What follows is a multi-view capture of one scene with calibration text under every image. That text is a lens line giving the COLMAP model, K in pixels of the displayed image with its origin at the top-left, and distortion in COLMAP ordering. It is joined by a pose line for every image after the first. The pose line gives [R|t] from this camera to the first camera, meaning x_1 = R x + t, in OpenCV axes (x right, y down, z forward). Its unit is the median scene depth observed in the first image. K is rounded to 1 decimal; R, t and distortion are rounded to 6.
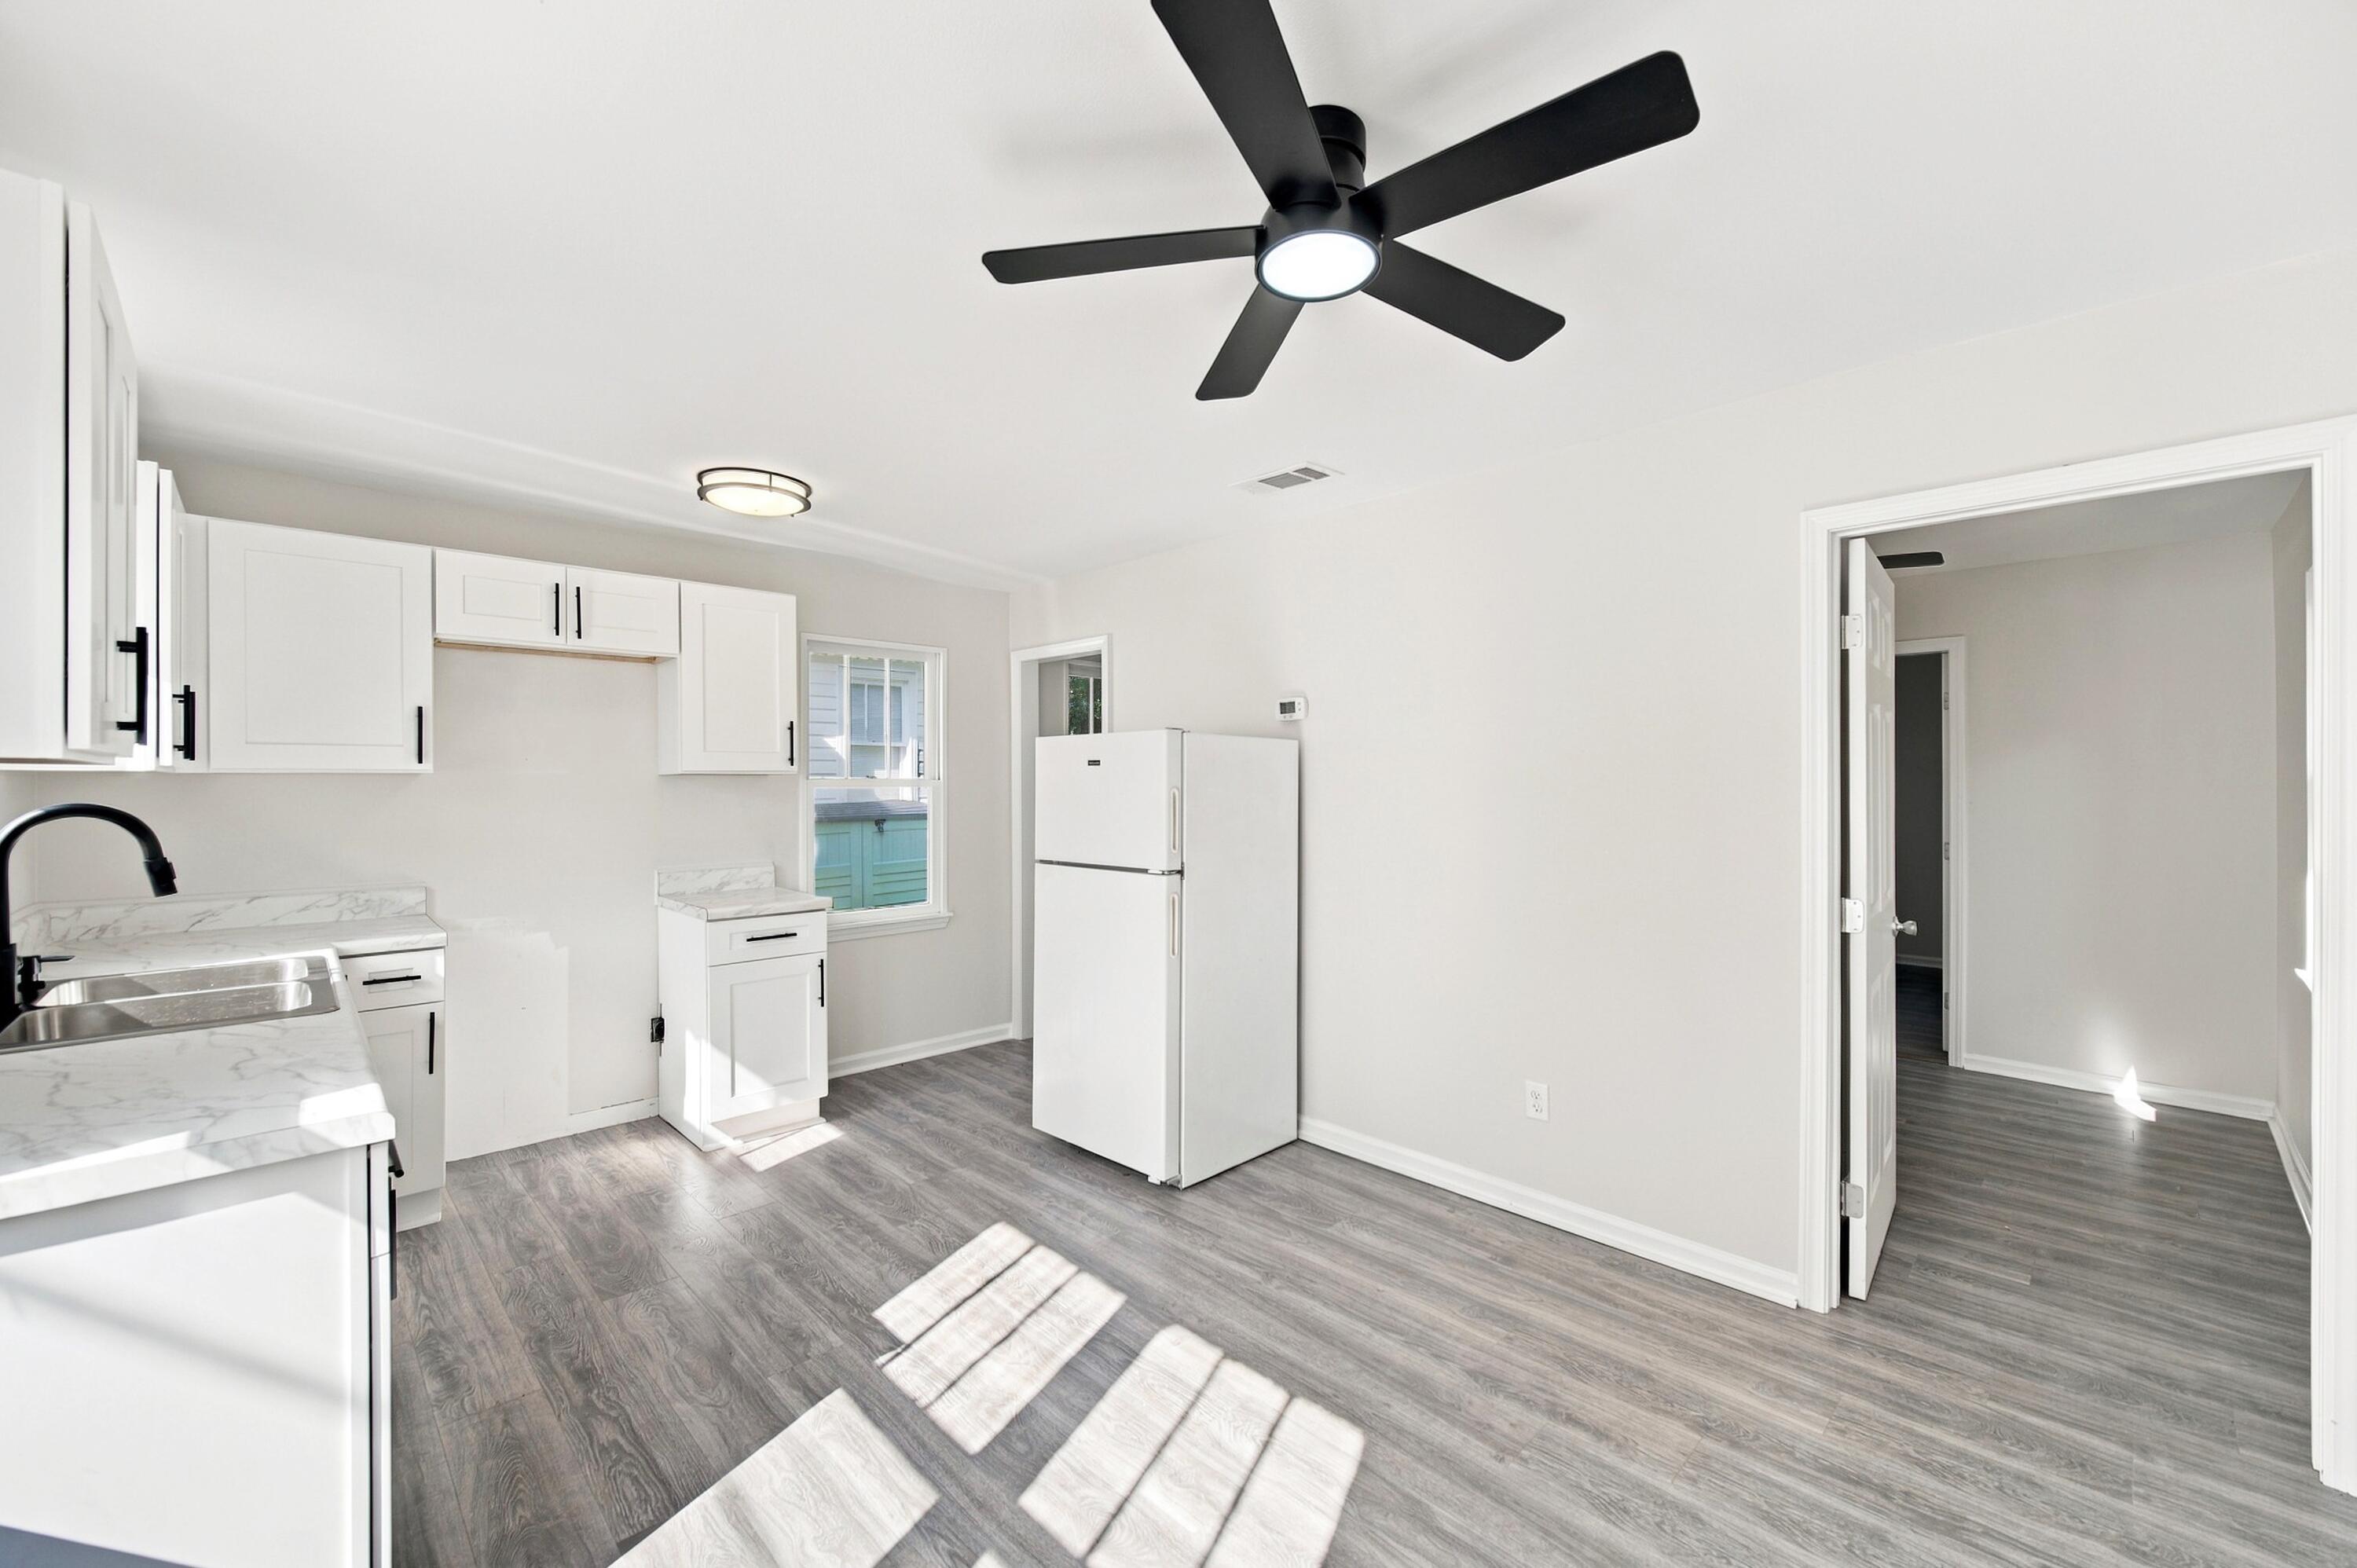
lens RADIAL K [[940.1, 0, 1173.5], [0, 940.1, 787.1], [0, 0, 1]] dist [-0.000377, -0.000258]
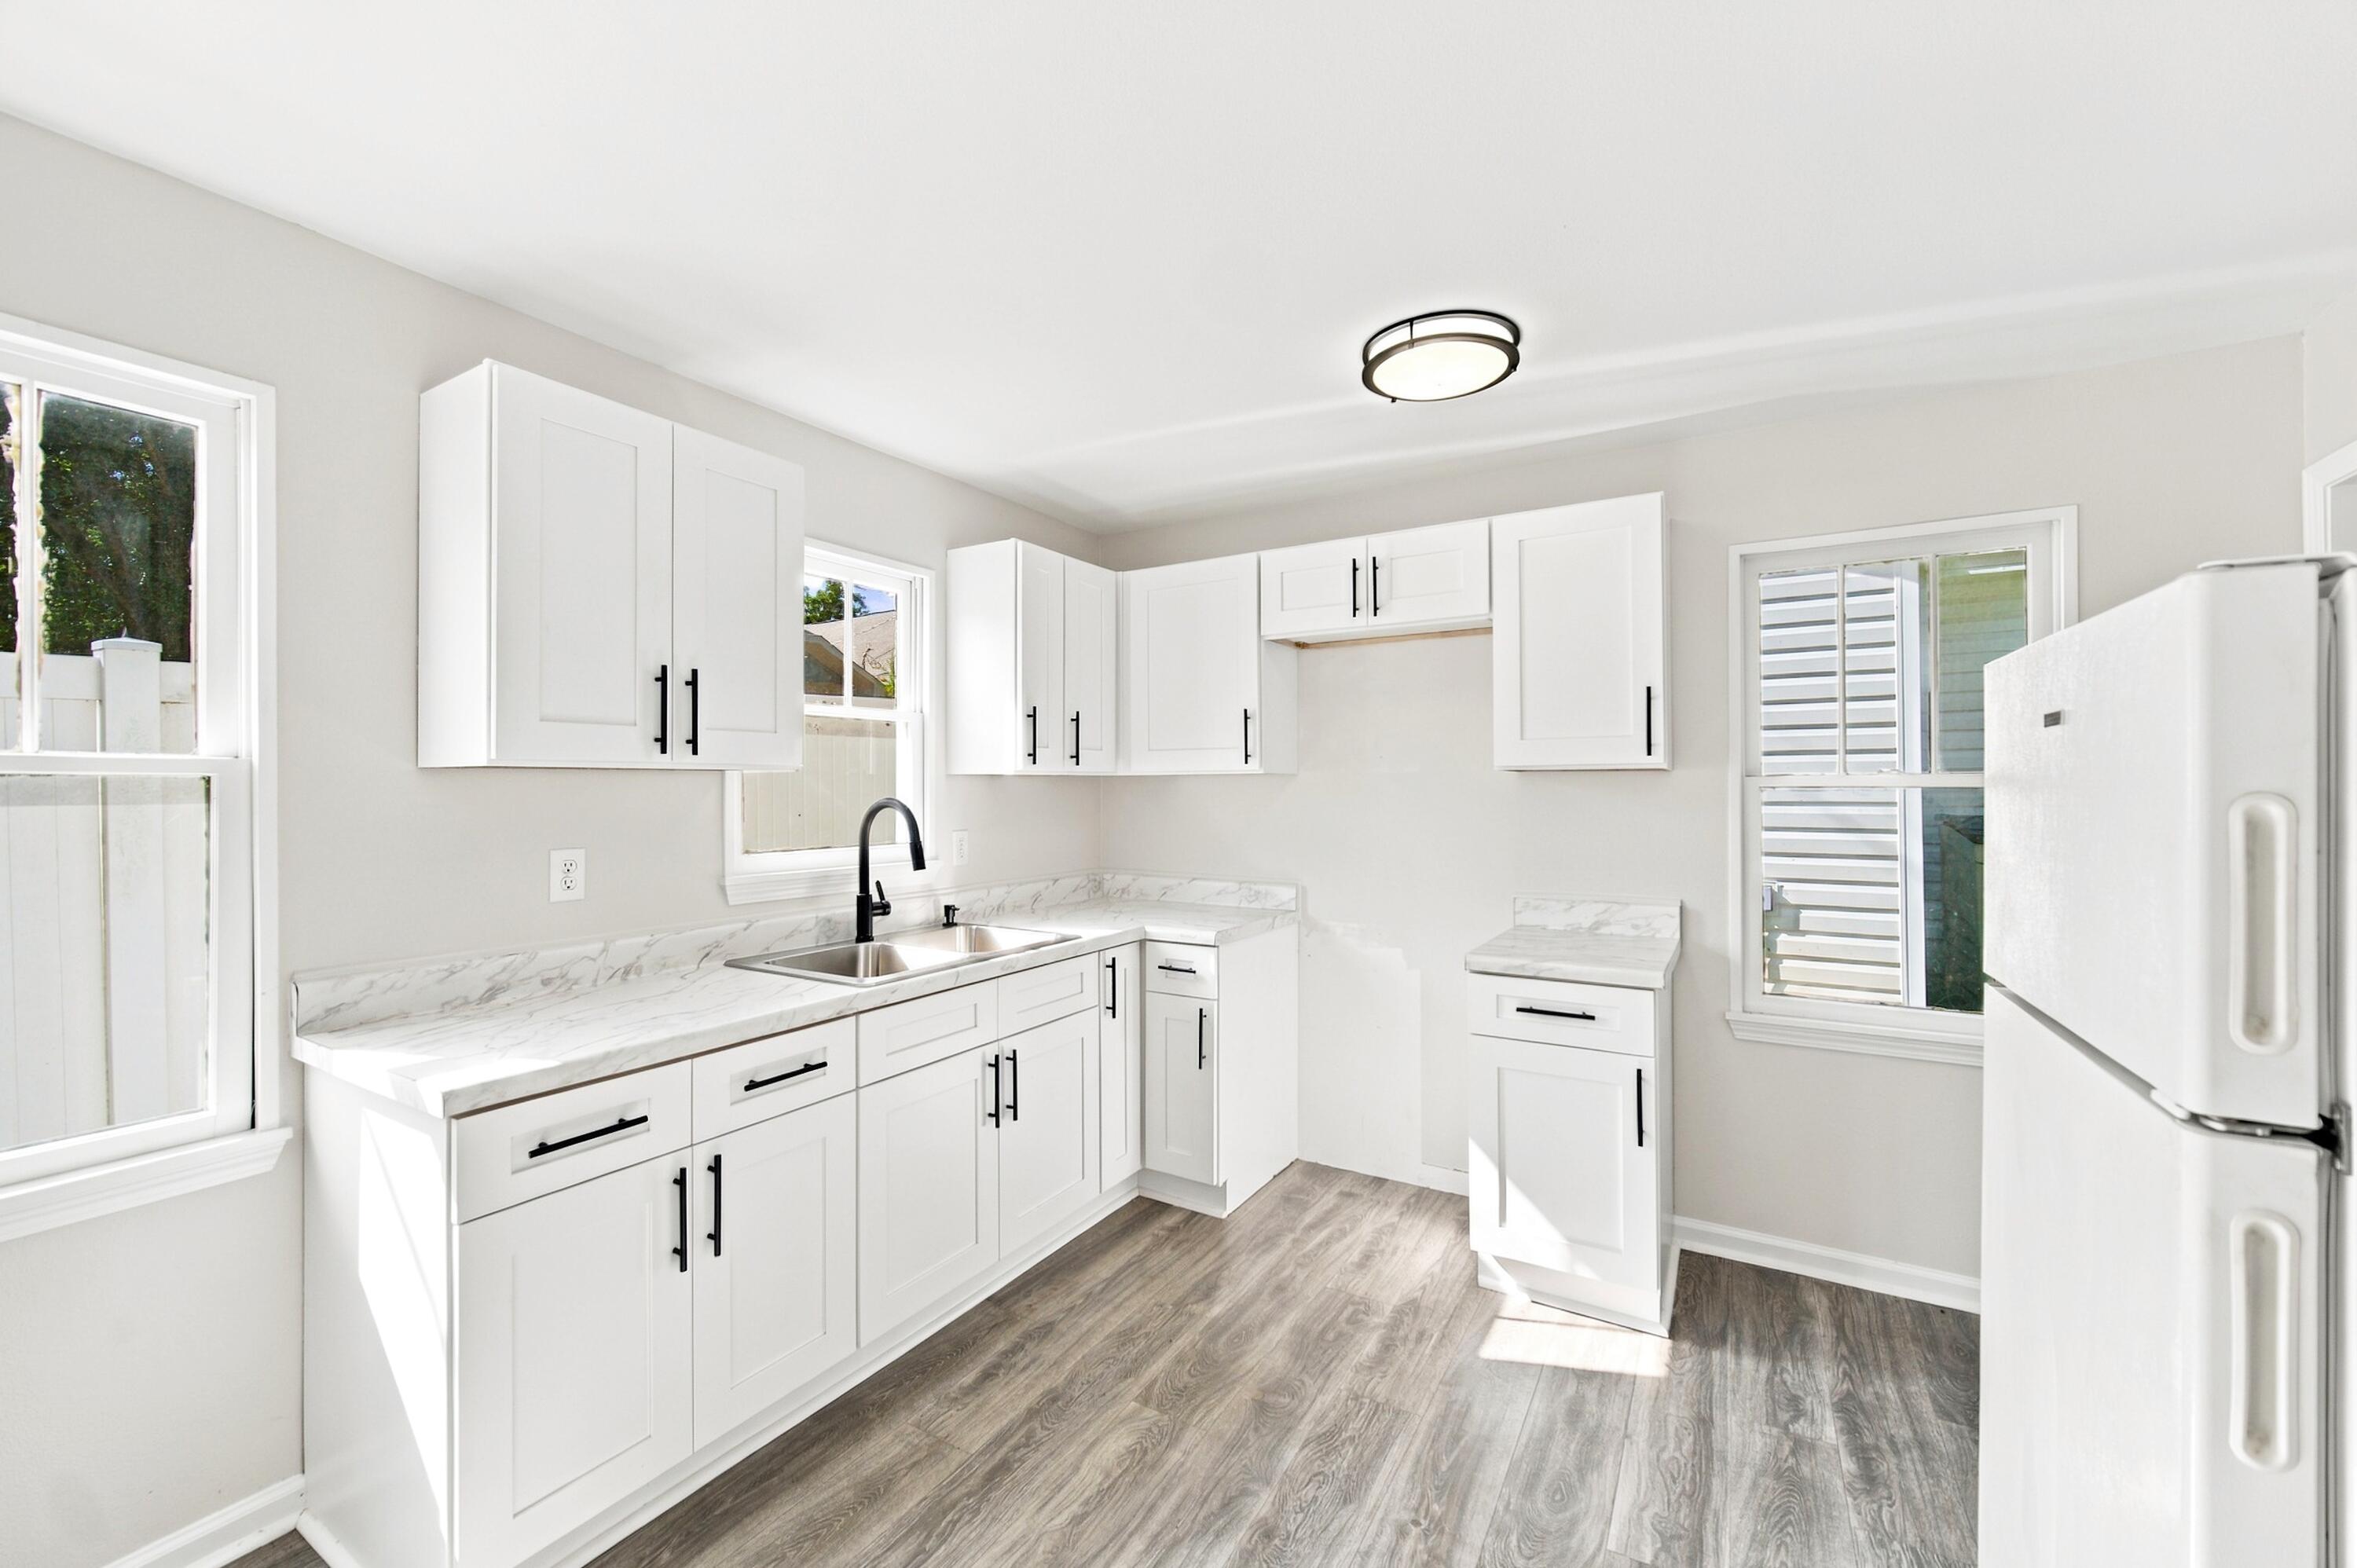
lens RADIAL K [[938.2, 0, 1172.2], [0, 938.2, 778.1], [0, 0, 1]] dist [-0.002667, -0.000593]
pose [[0.251828, -0.006229, -0.967752, 0.183650], [-0.004091, 0.999963, -0.007501, -0.001700], [0.967763, 0.005848, 0.251793, 0.707692]]
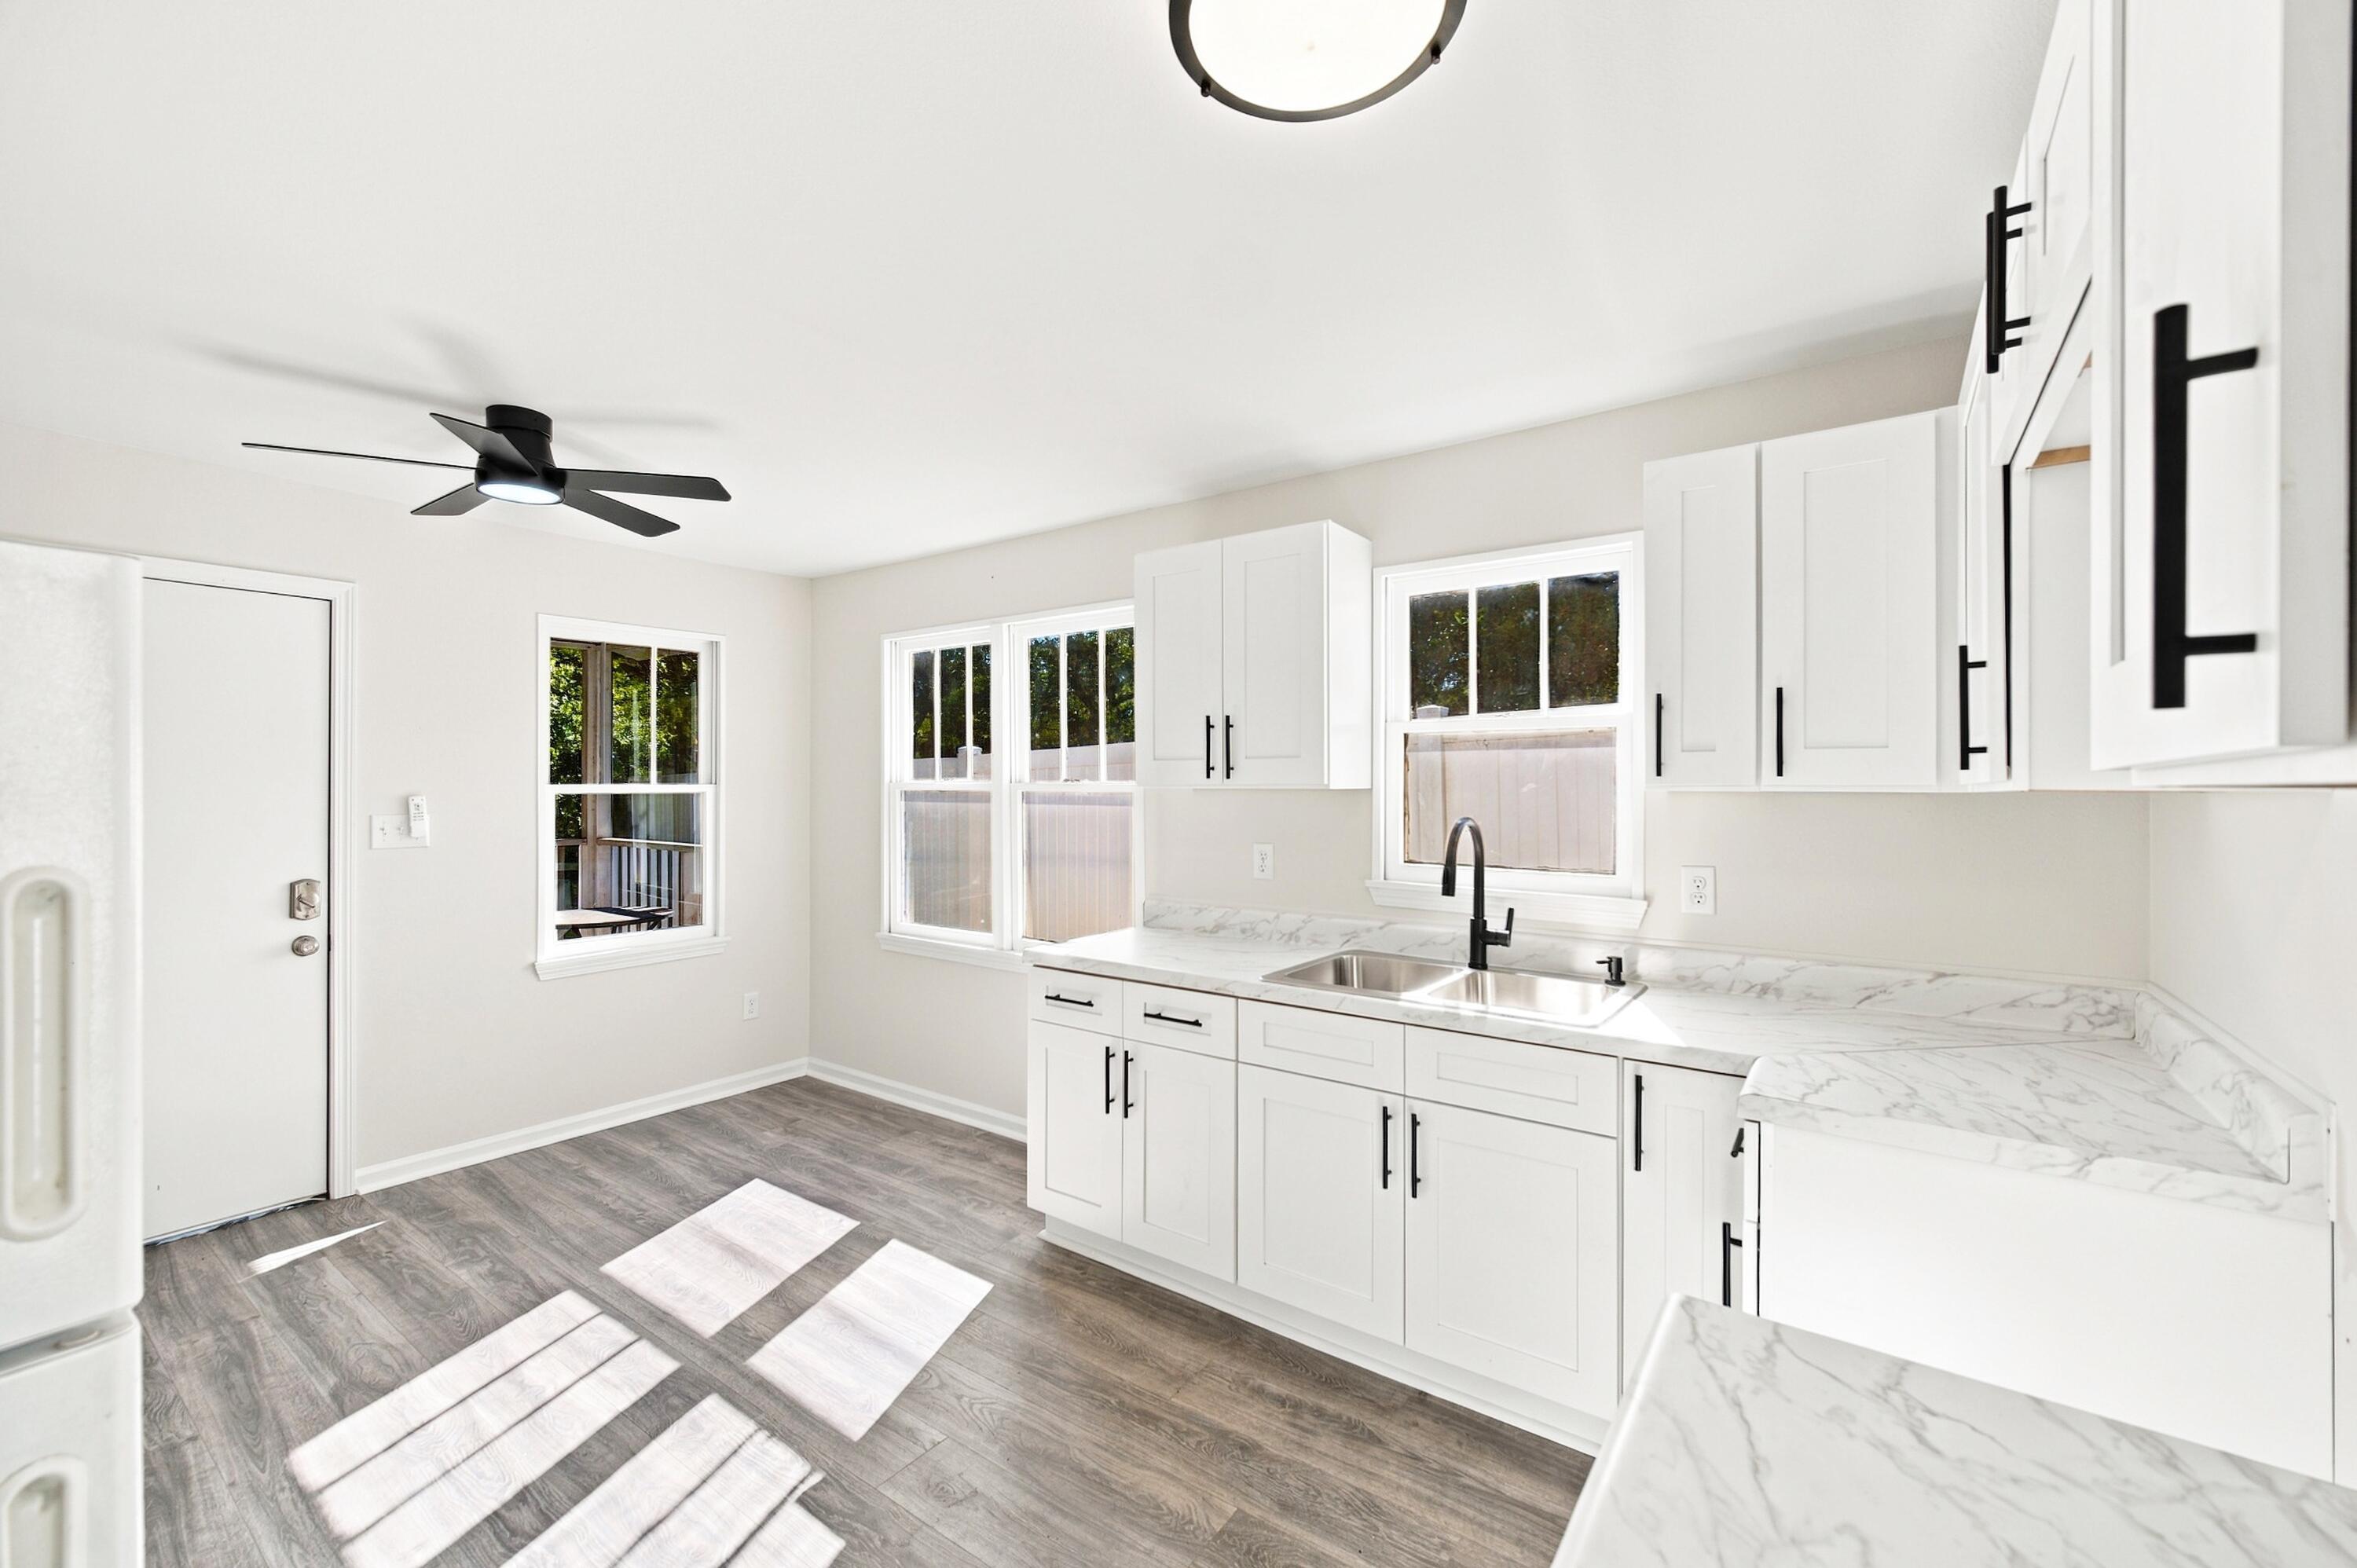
lens RADIAL K [[948.9, 0, 1178.5], [0, 948.9, 784.0], [0, 0, 1]] dist [0.001468, 0.000018]
pose [[-0.984729, -0.003964, -0.174051, -0.372622], [-0.004389, 0.999988, 0.002057, -0.019182], [0.174041, 0.002789, -0.984734, 1.487454]]
